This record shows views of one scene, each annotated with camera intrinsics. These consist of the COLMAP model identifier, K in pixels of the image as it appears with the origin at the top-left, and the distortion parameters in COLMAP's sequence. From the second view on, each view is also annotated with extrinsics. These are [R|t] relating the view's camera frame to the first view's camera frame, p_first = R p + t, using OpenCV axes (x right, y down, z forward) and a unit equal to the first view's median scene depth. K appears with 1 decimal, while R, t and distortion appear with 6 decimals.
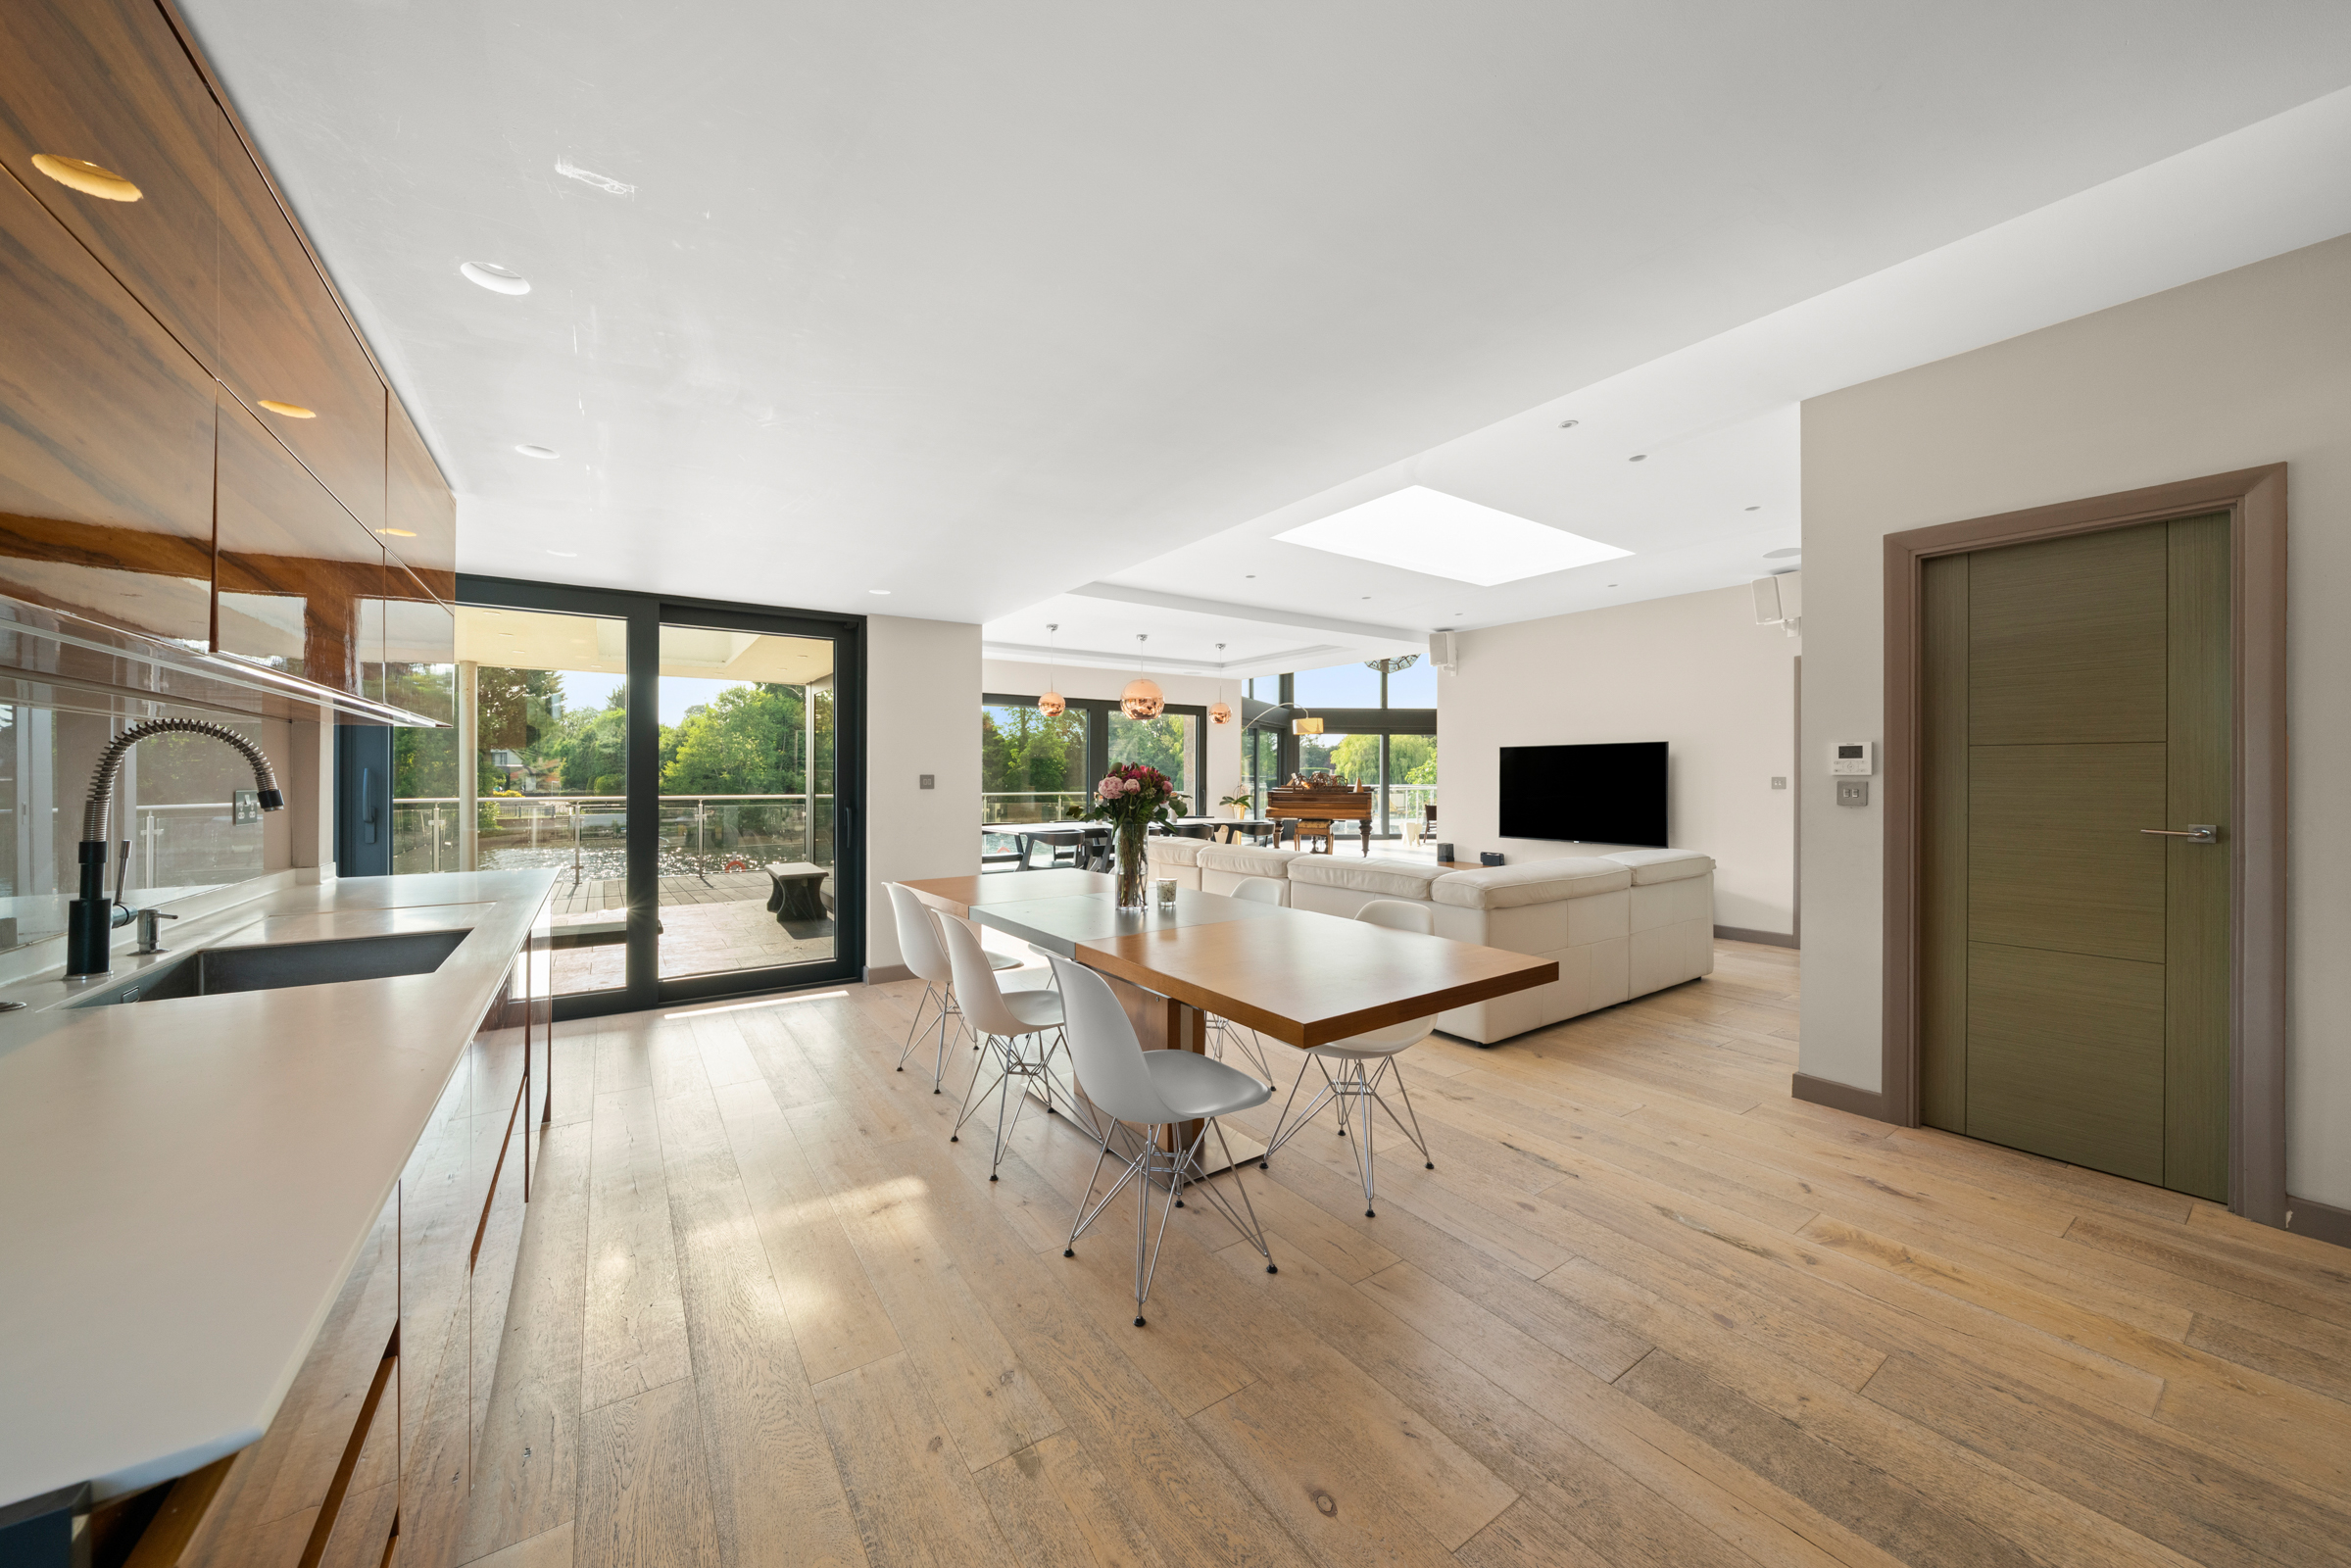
lens RADIAL K [[818.7, 0, 1161.1], [0, 818.7, 778.2], [0, 0, 1]] dist [-0.000633, 0.000039]
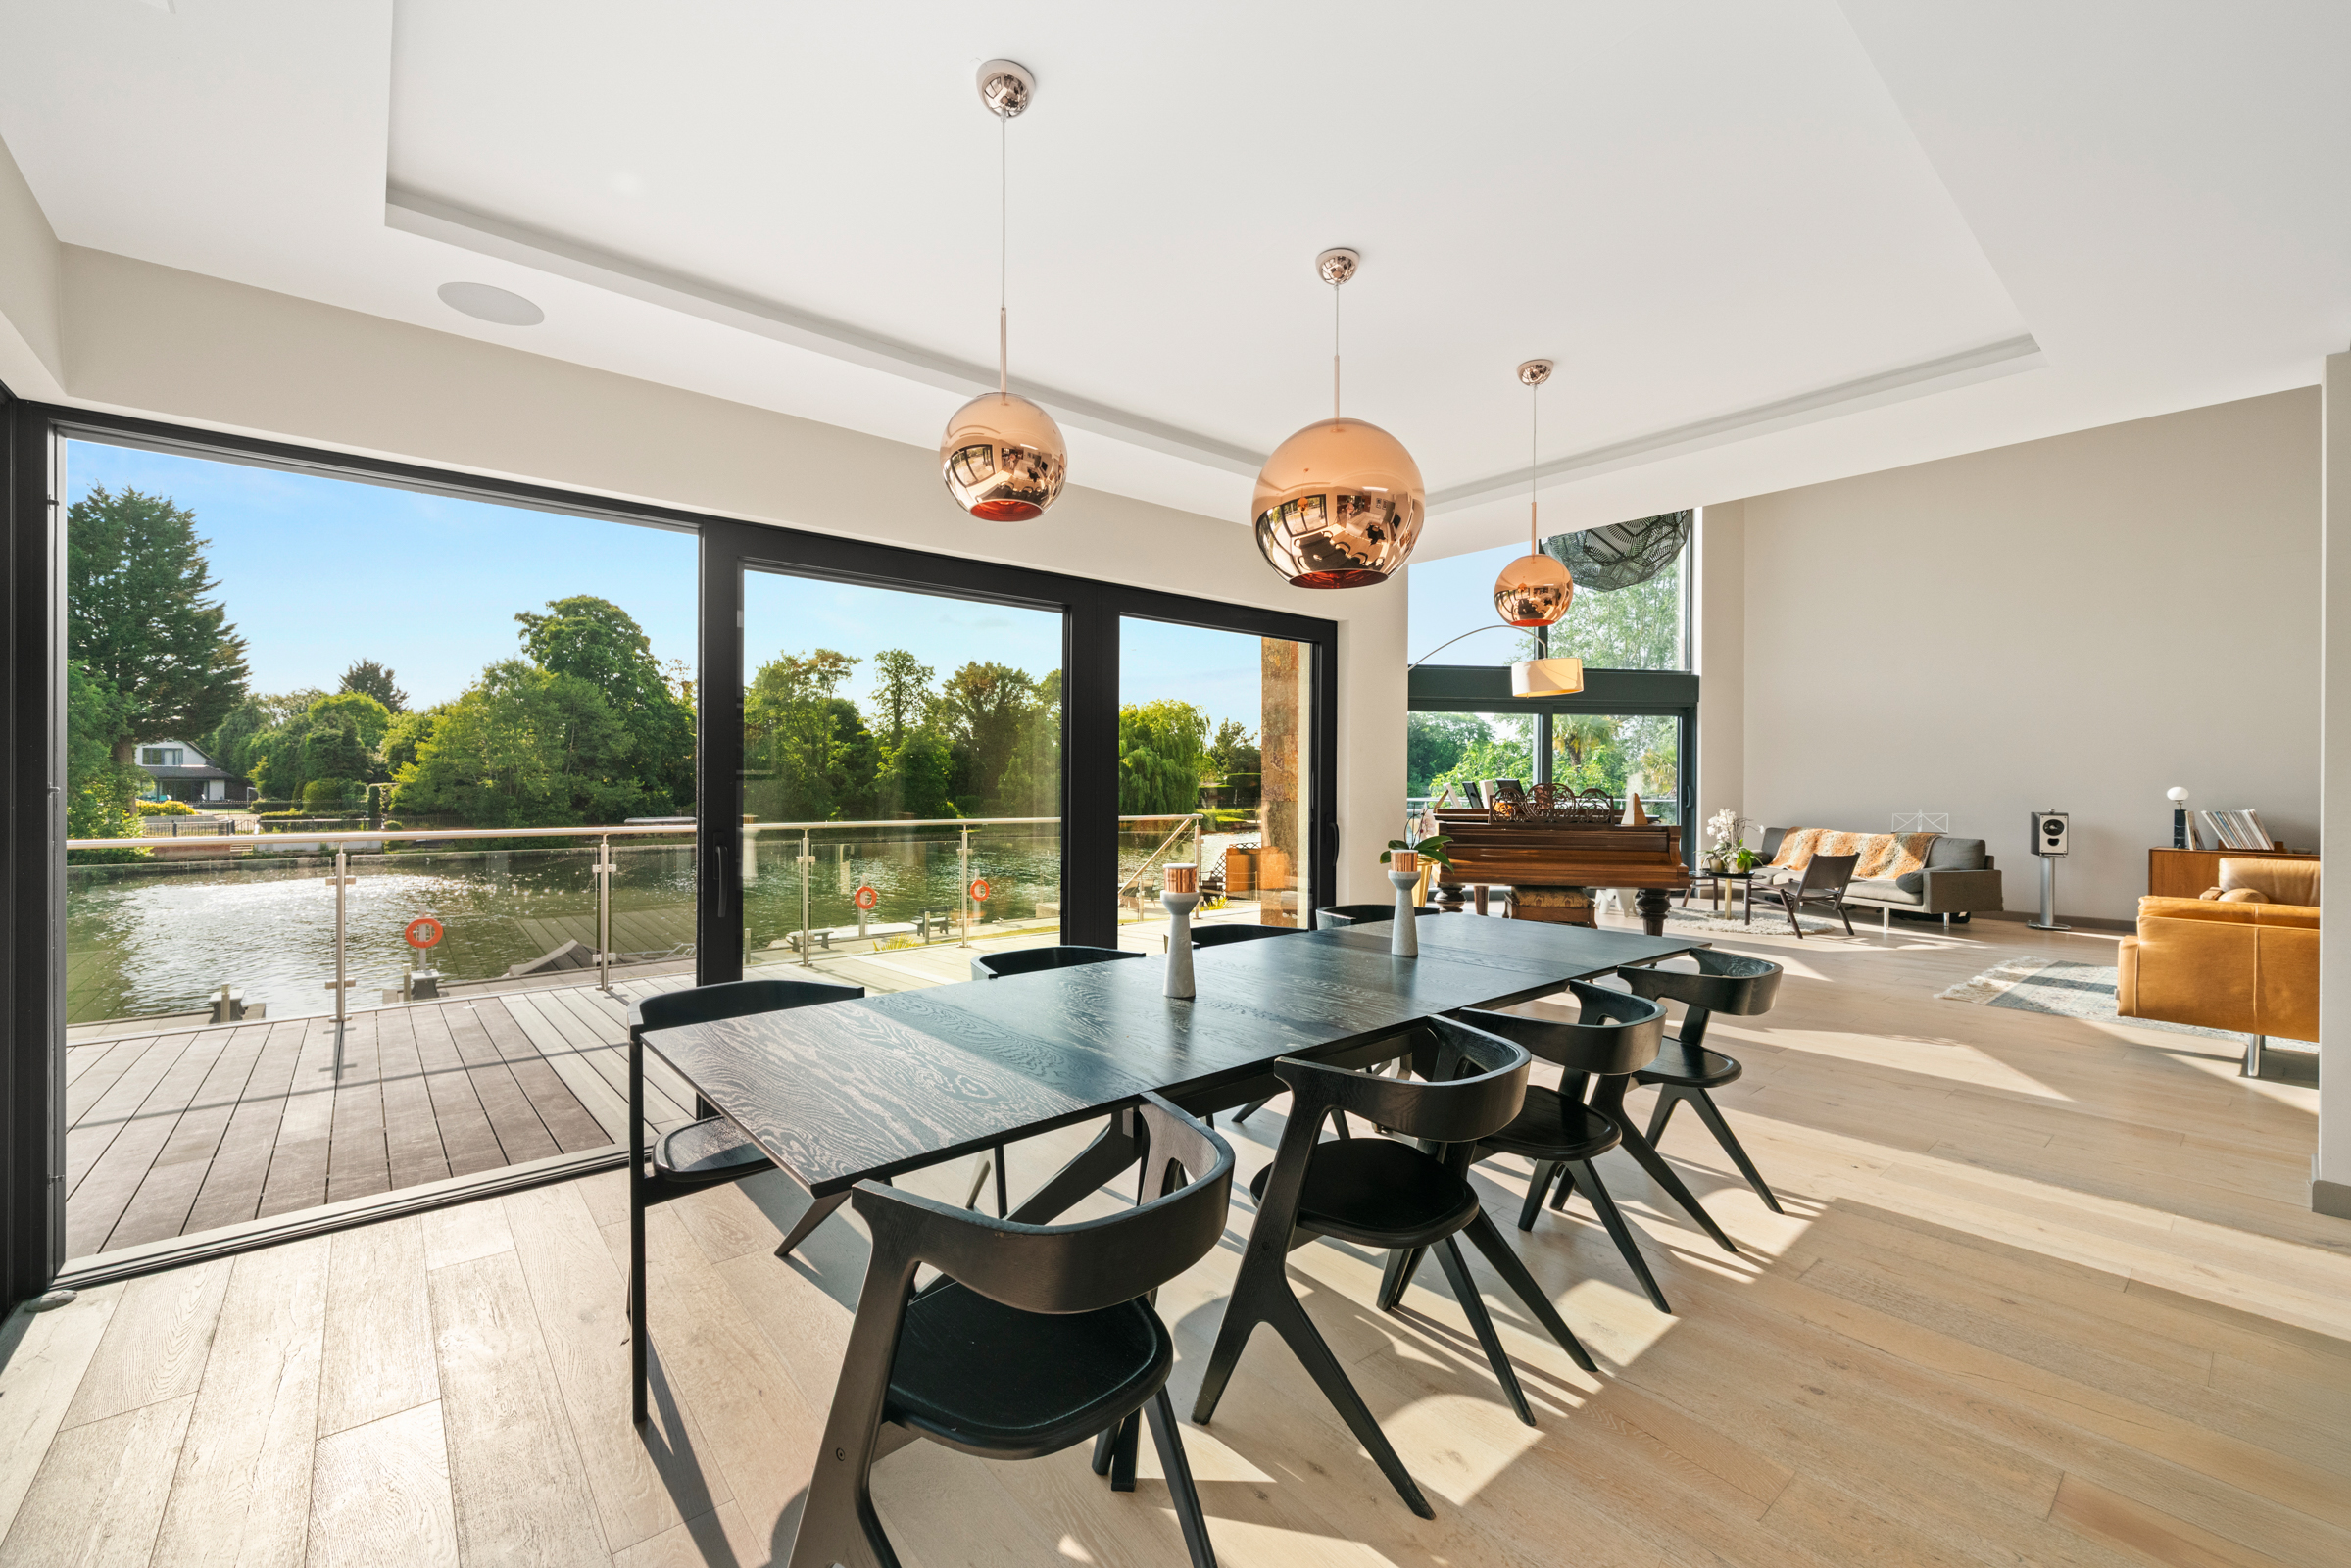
lens RADIAL K [[955.7, 0, 1166.1], [0, 955.7, 781.6], [0, 0, 1]] dist [0.001261, -0.000691]
pose [[0.994266, 0.001291, 0.106927, -0.110825], [-0.000993, 0.999995, -0.002835, -0.006977], [-0.106930, 0.002713, 0.994263, 0.705412]]
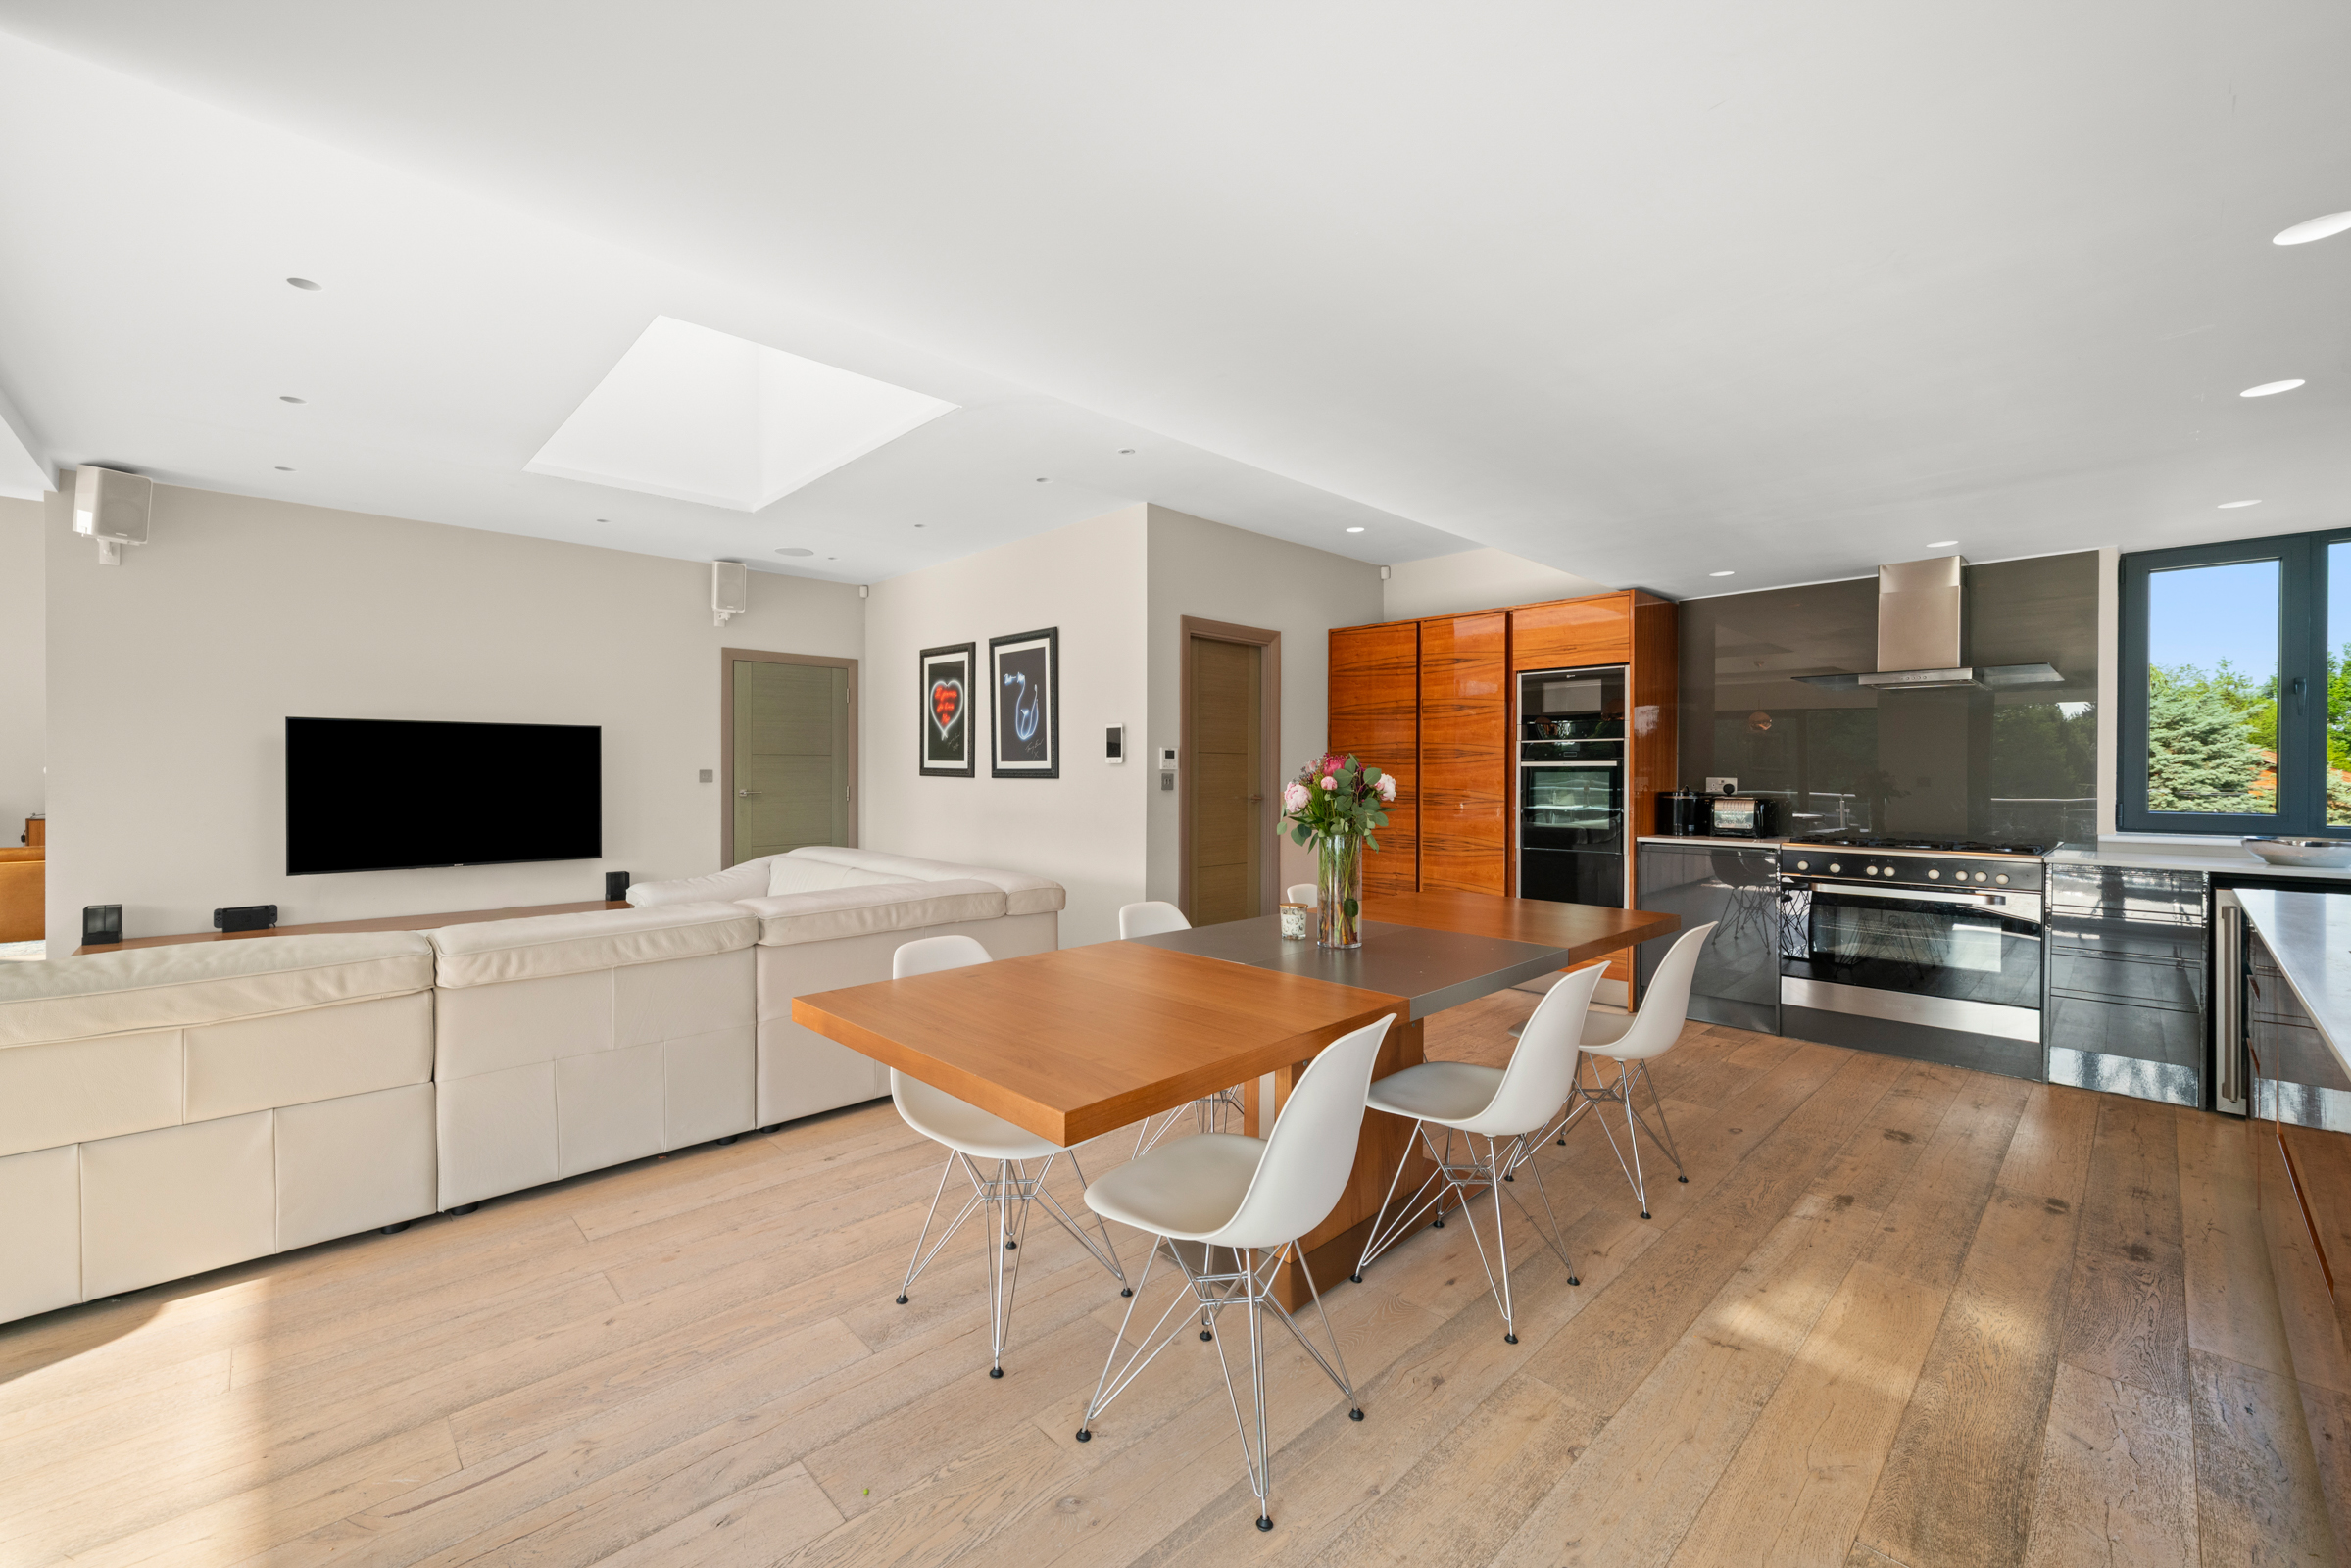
lens RADIAL K [[955.7, 0, 1173.5], [0, 955.7, 771.5], [0, 0, 1]] dist [0.001261, -0.000691]
pose [[-0.175762, -0.002433, 0.984430, -0.310925], [-0.000334, 0.999997, 0.002412, -0.001559], [-0.984433, 0.000095, -0.175762, 0.459877]]
